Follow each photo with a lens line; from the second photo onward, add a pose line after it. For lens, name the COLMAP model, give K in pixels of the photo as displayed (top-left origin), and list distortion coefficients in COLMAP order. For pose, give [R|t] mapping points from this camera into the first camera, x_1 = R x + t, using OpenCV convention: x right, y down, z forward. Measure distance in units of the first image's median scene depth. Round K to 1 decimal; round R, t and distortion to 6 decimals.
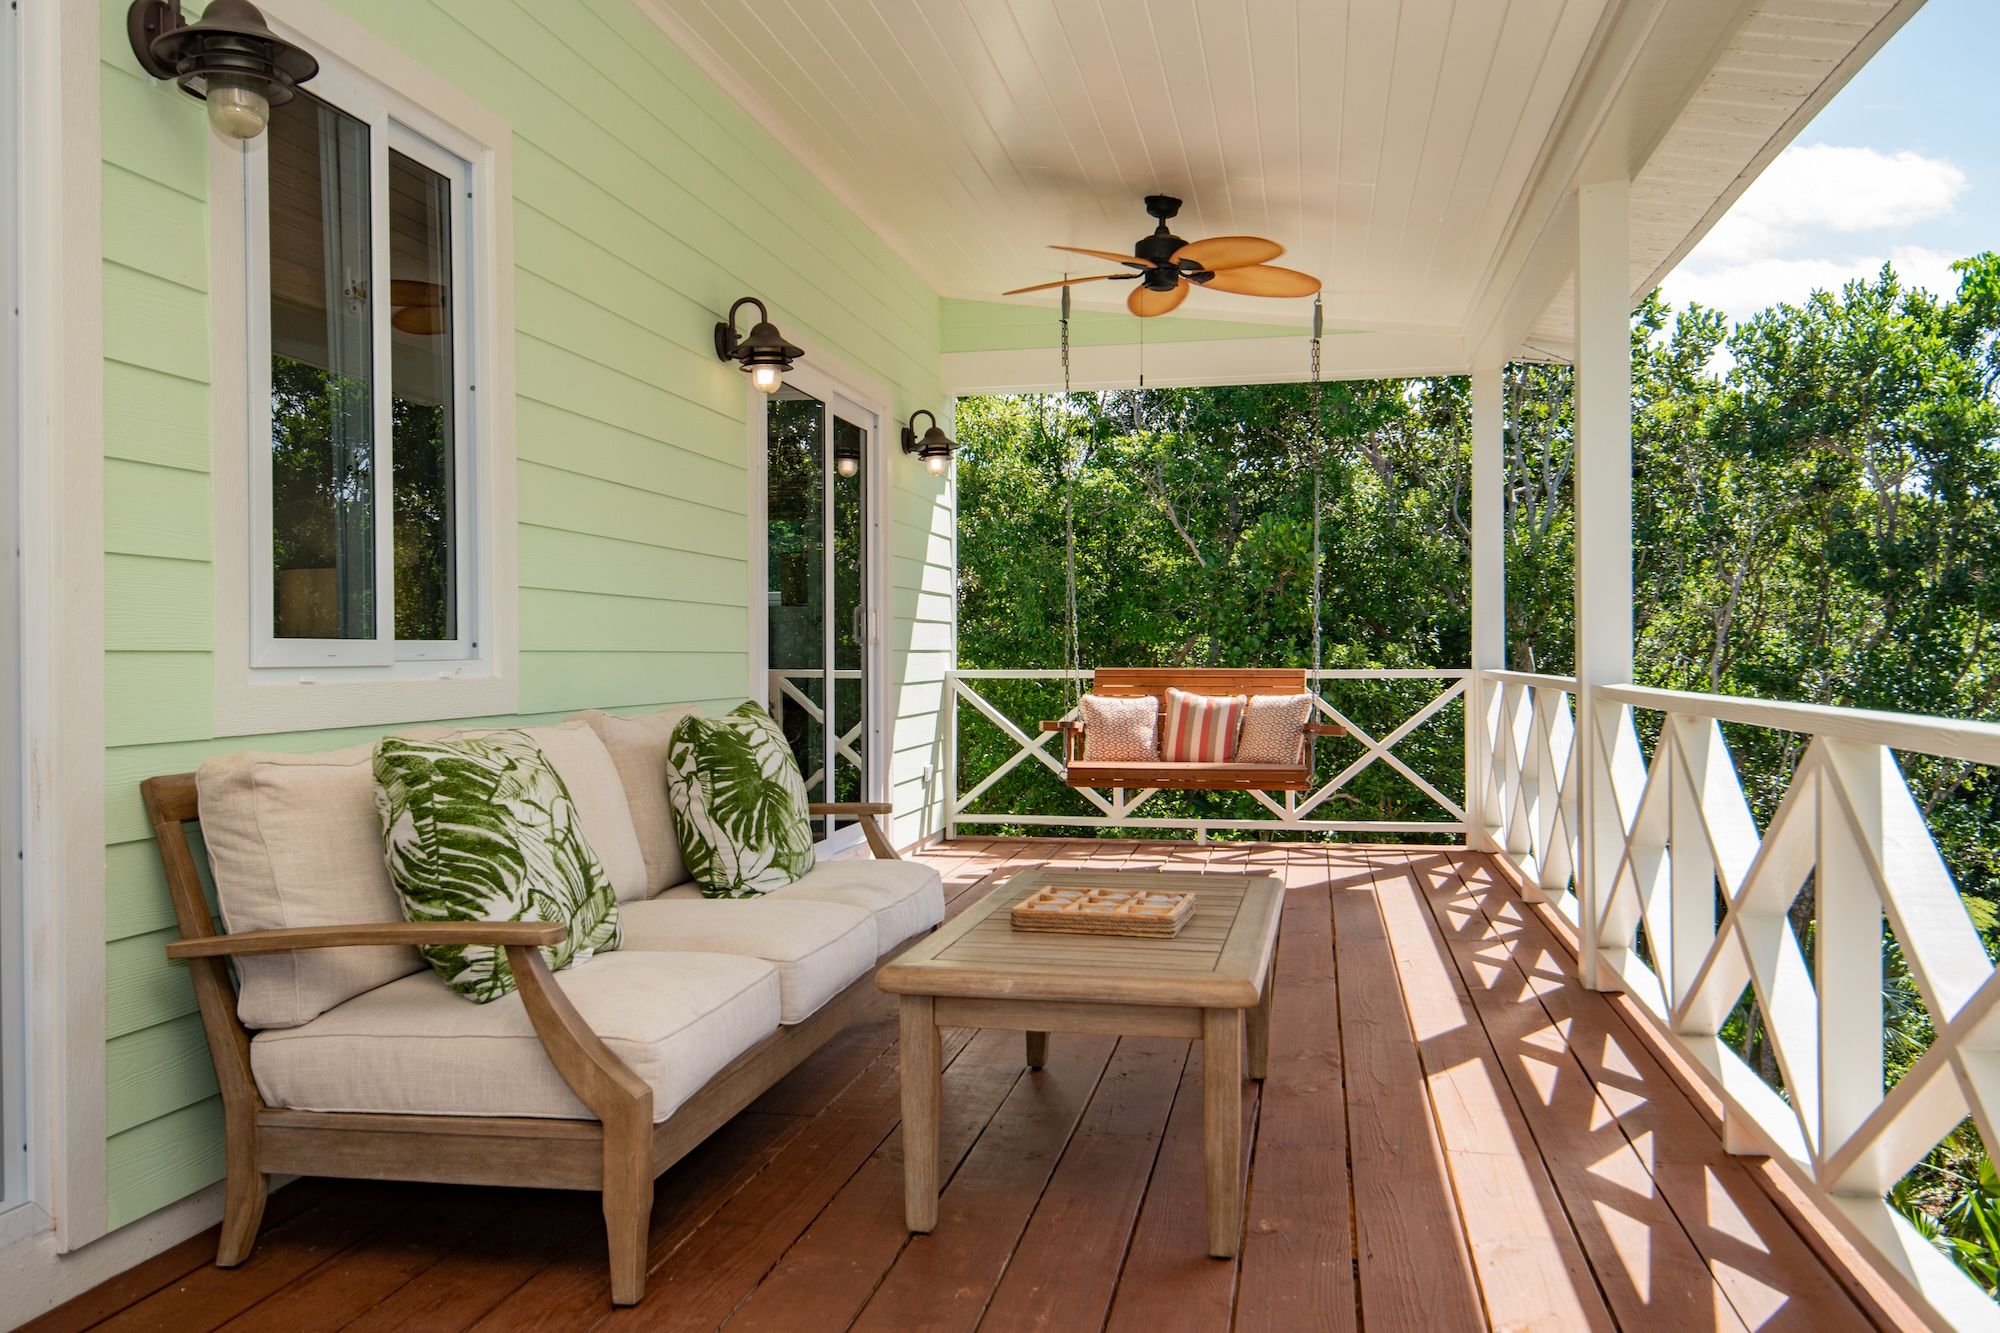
lens RADIAL K [[1685.0, 0, 998.4], [0, 1685.0, 672.6], [0, 0, 1]] dist [0.016392, -0.002157]
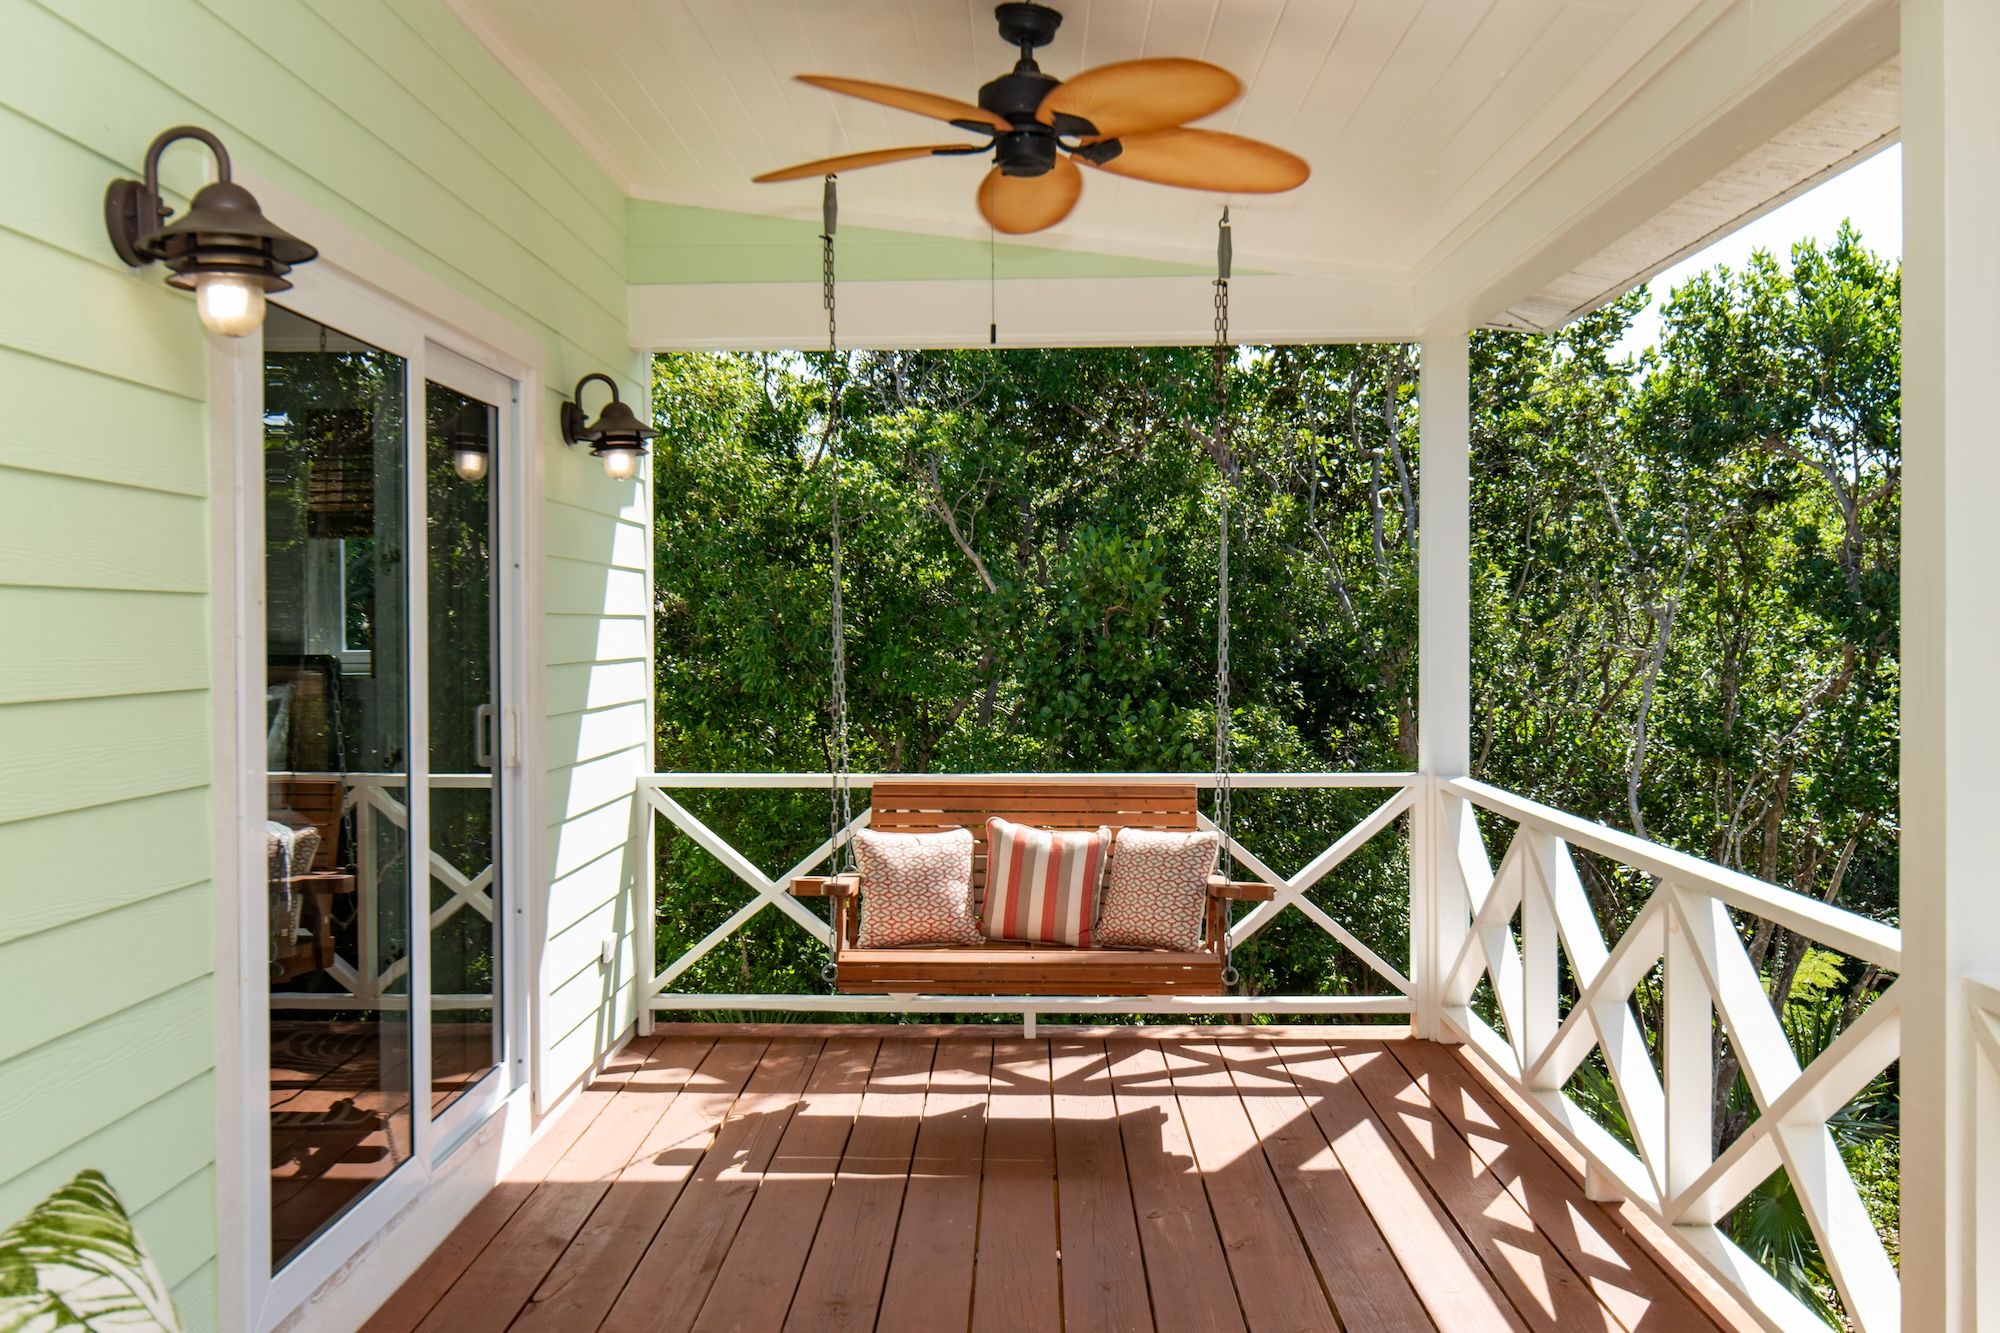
lens RADIAL K [[1685.0, 0, 1009.2], [0, 1685.0, 654.4], [0, 0, 1]] dist [0.016392, -0.002157]
pose [[0.983211, -0.004025, 0.182427, -0.008851], [0.001782, 0.999921, 0.012459, -0.057894], [-0.182463, -0.011925, 0.983140, 0.347957]]
